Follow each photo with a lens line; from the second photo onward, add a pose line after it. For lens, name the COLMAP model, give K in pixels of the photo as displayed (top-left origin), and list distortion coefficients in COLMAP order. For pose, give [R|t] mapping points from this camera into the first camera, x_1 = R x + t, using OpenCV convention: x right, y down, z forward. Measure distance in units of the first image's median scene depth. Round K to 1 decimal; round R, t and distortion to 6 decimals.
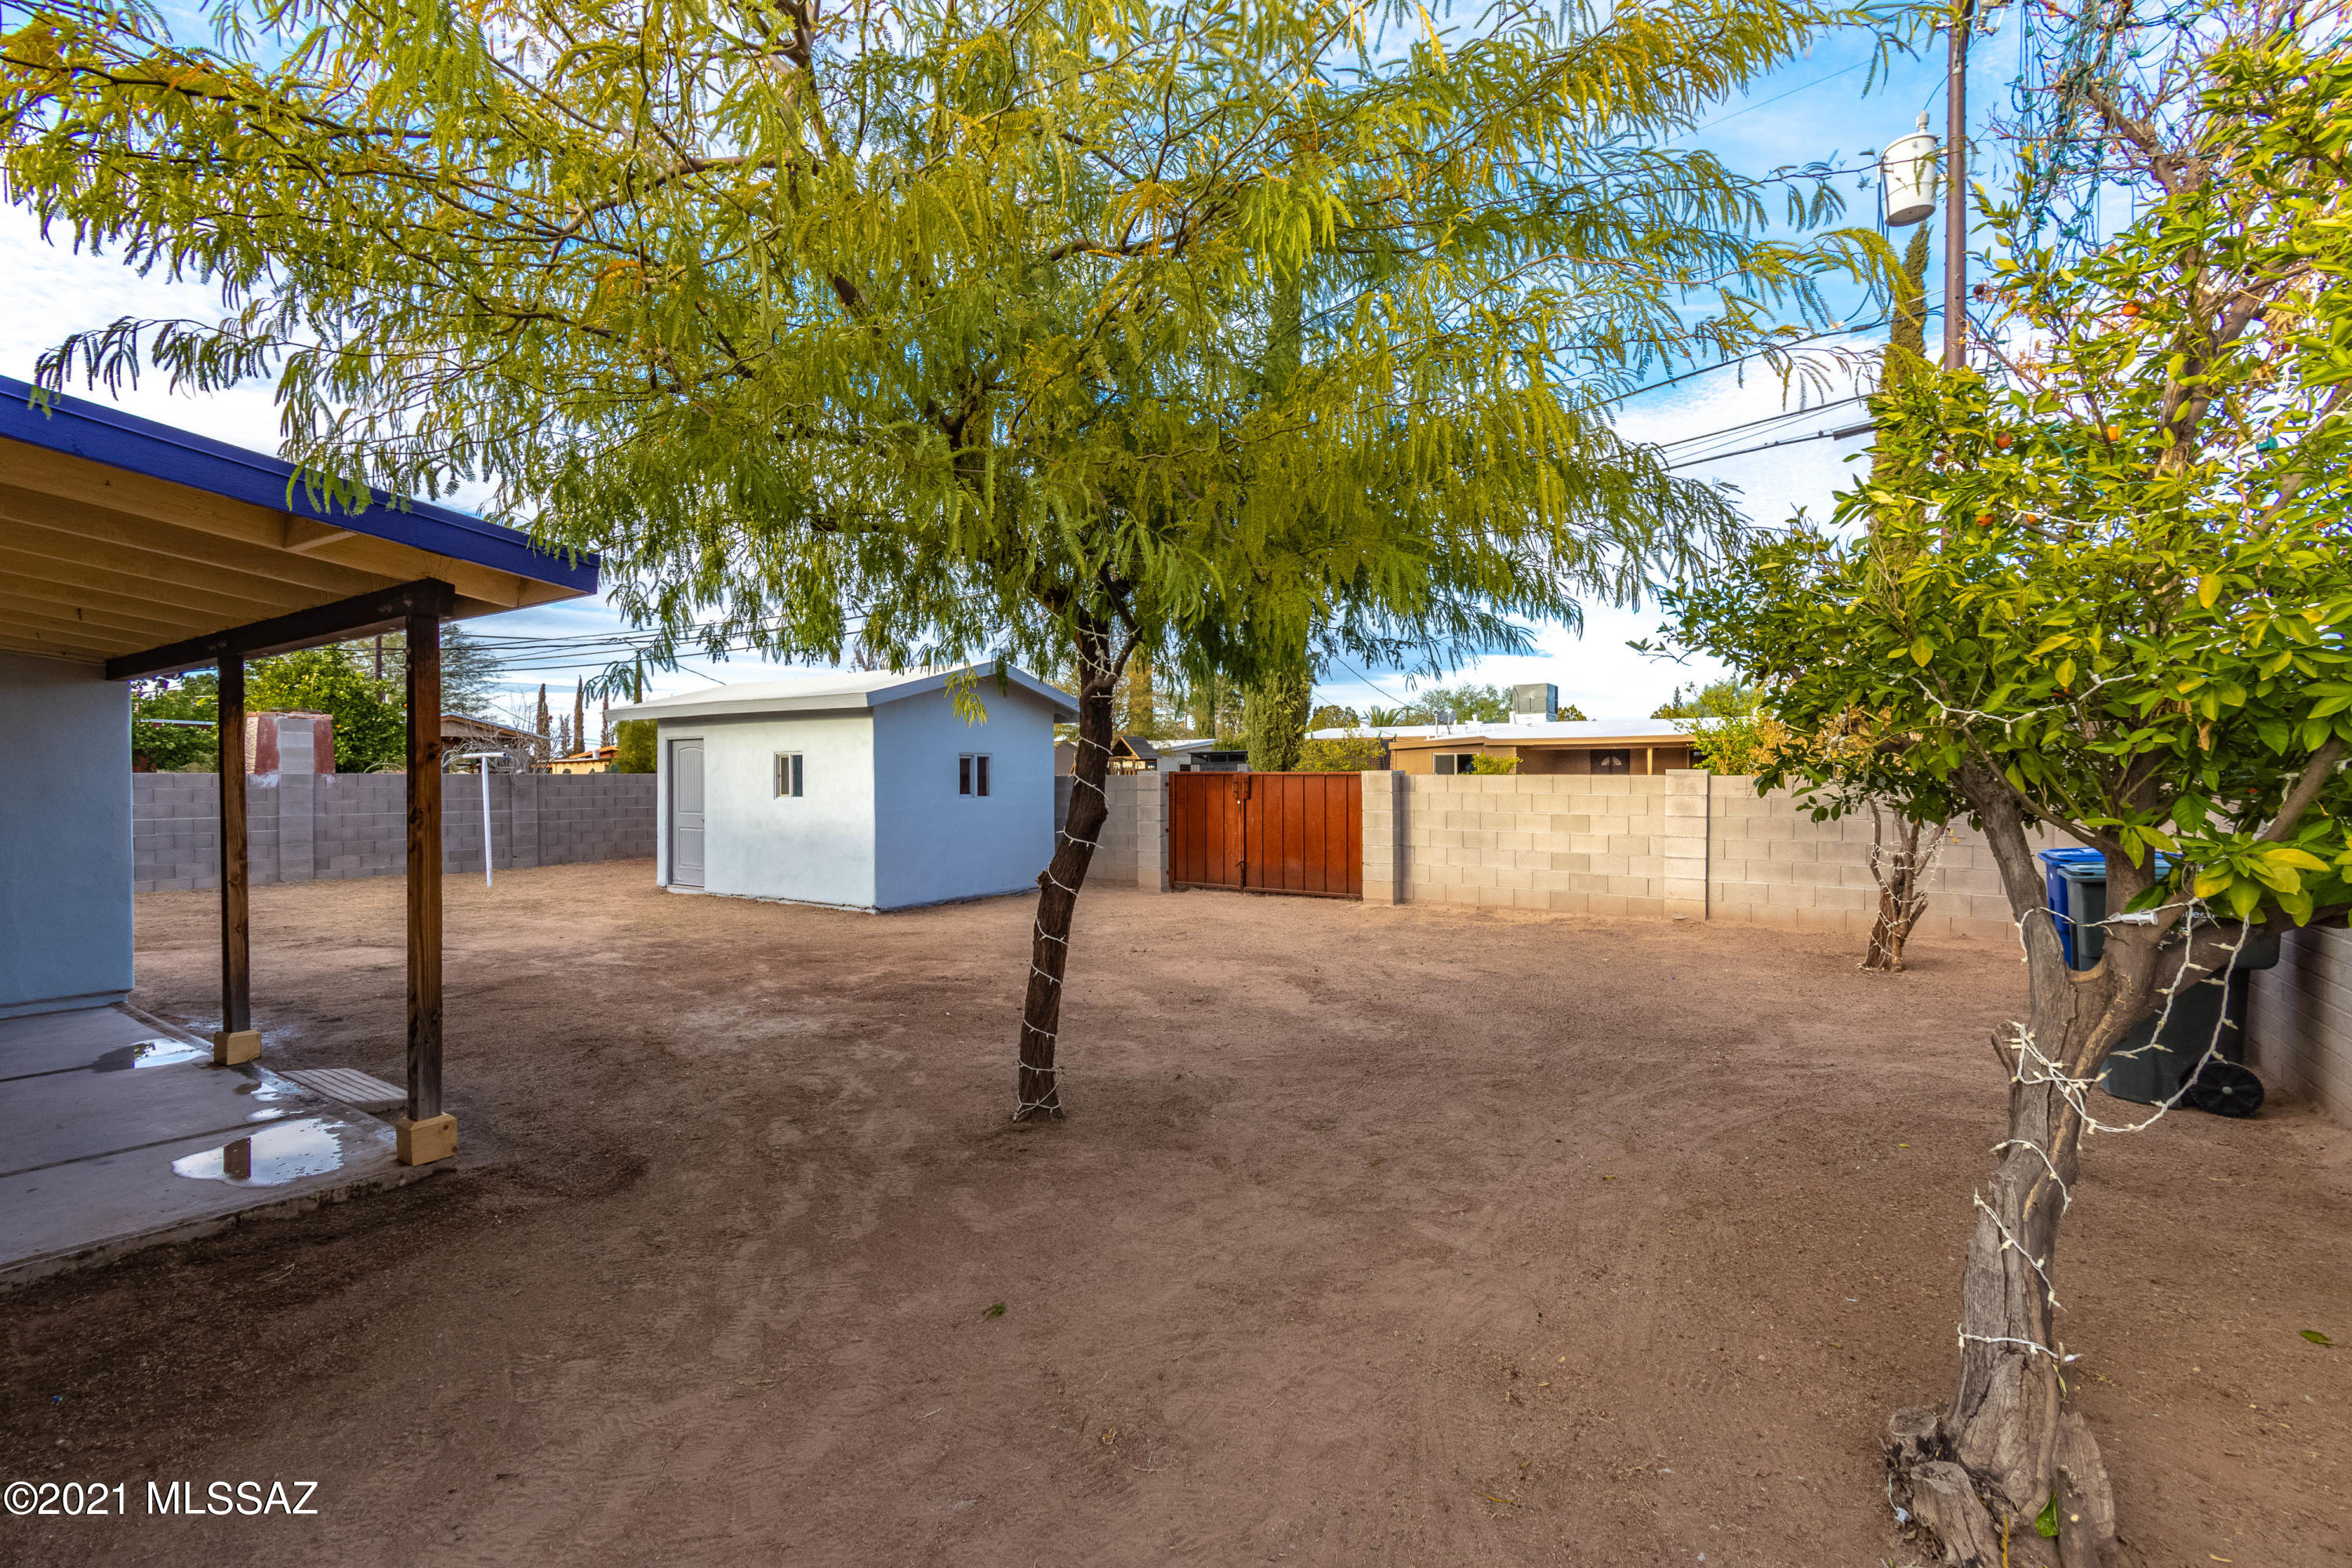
lens RADIAL K [[1039.2, 0, 1177.1], [0, 1039.2, 780.2], [0, 0, 1]] dist [-0.000098, 0.000523]
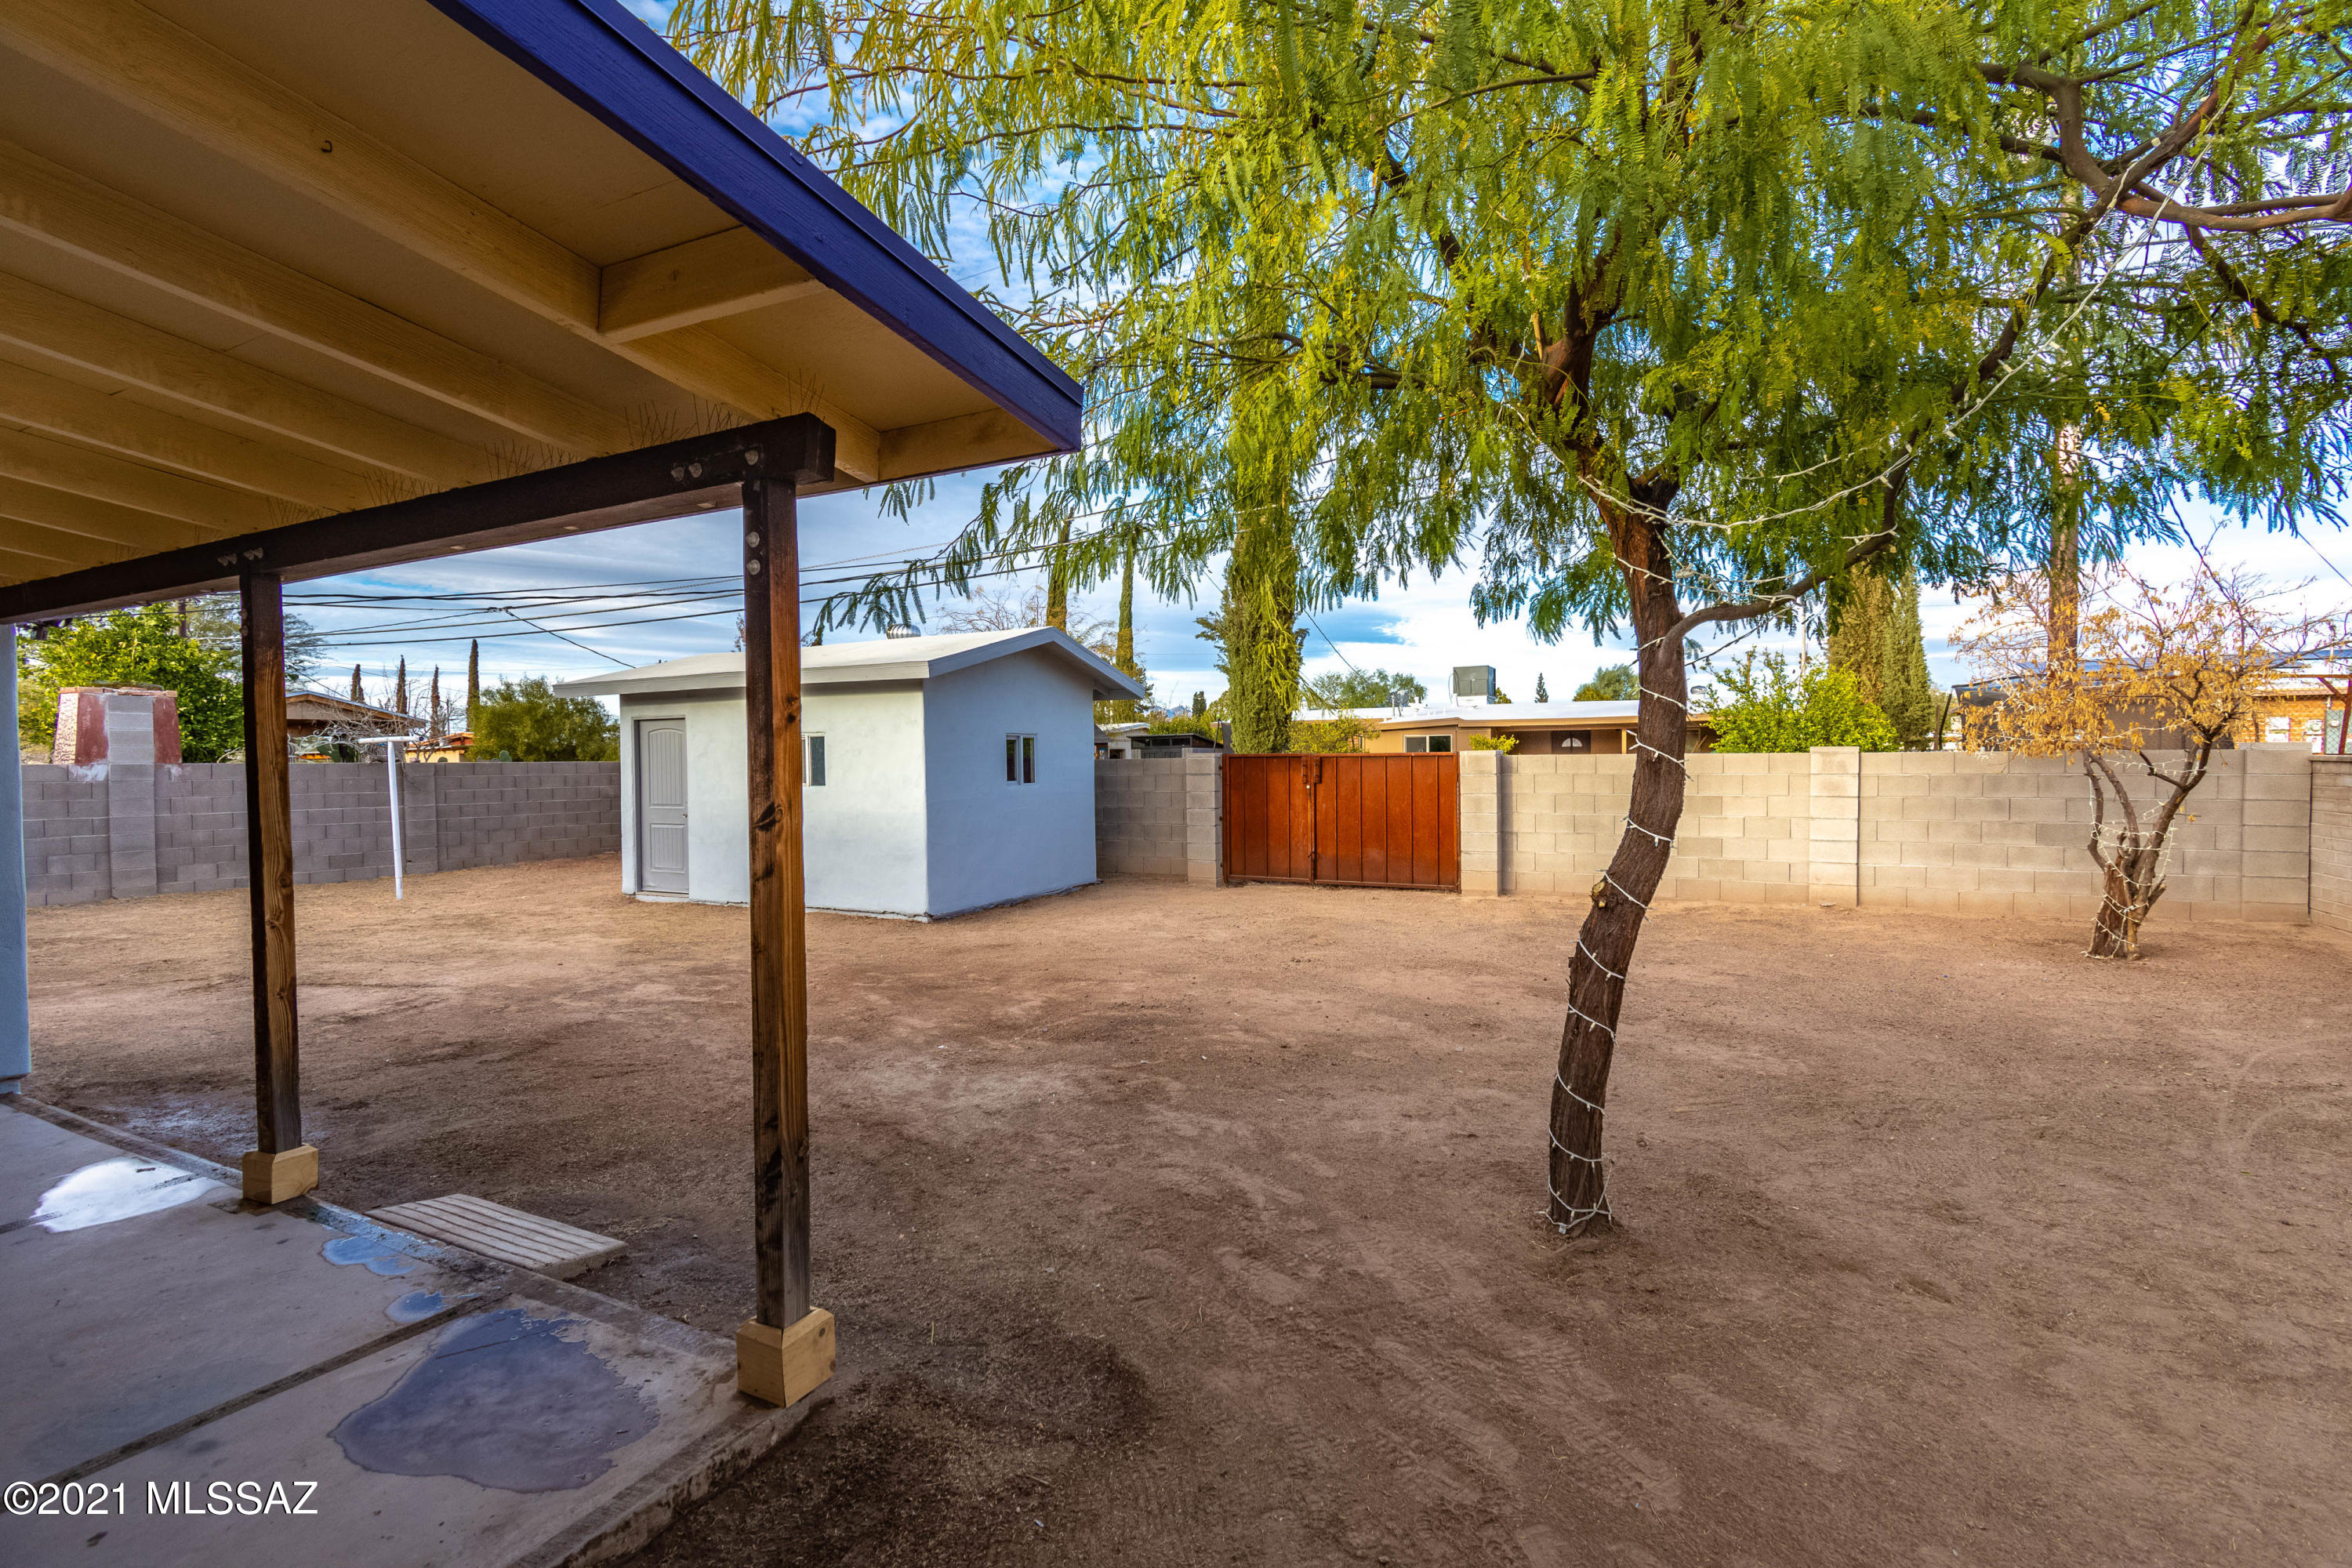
lens RADIAL K [[1039.2, 0, 1174.5], [0, 1039.2, 781.3], [0, 0, 1]] dist [-0.000098, 0.000523]
pose [[0.991645, -0.009858, 0.128617, -0.279681], [0.007972, 0.999853, 0.015170, 0.002724], [-0.128748, -0.014018, 0.991578, 0.184119]]
